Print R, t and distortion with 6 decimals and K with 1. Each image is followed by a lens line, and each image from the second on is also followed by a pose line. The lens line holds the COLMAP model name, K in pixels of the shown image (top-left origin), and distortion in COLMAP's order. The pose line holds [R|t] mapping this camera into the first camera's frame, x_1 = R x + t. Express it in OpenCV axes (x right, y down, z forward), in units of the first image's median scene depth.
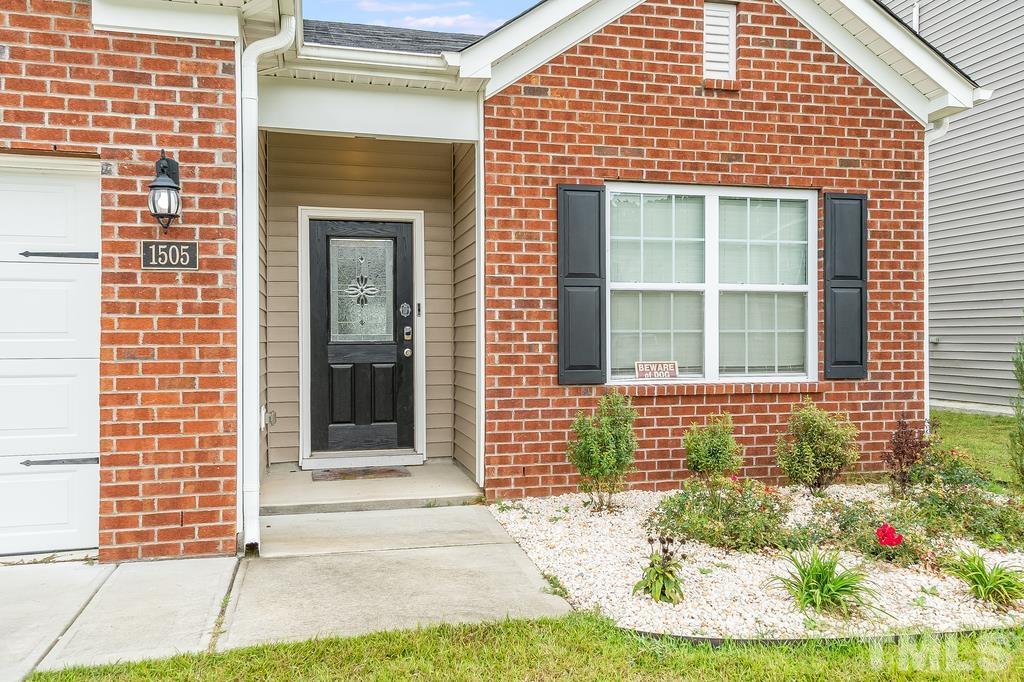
lens RADIAL K [[769.7, 0, 496.3], [0, 769.7, 333.2], [0, 0, 1]] dist [0.040234, 0.000797]
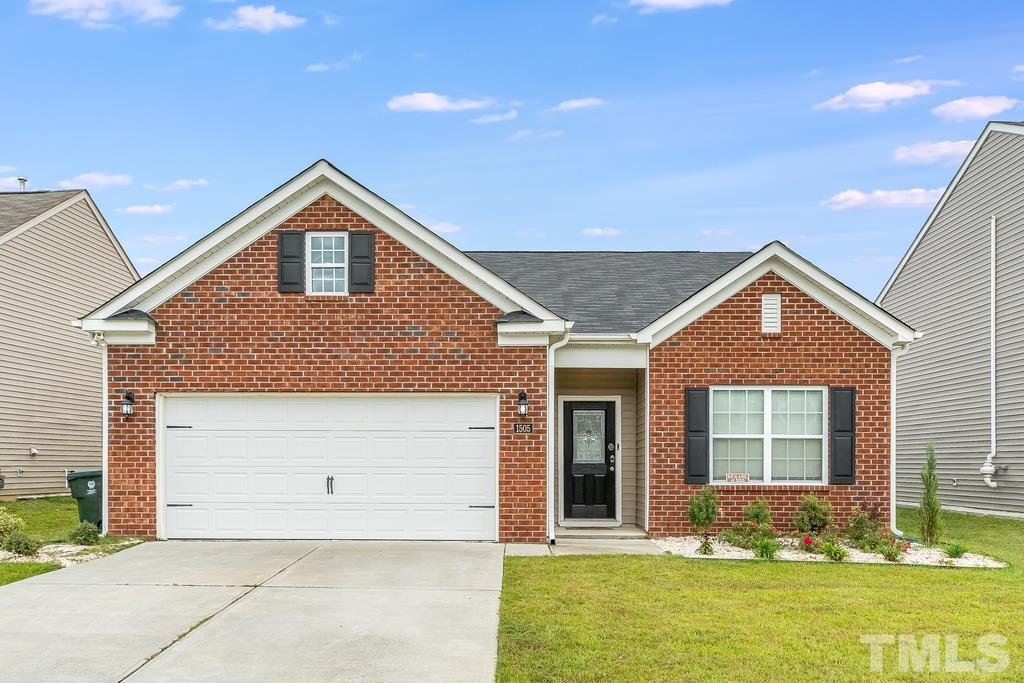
lens RADIAL K [[816.3, 0, 504.0], [0, 816.3, 455.1], [0, 0, 1]] dist [0.004422, 0.000658]
pose [[0.971080, 0.004418, -0.238715, 0.126639], [-0.005853, 0.999969, -0.005304, 0.003171], [0.238684, 0.006548, 0.971075, -1.213992]]
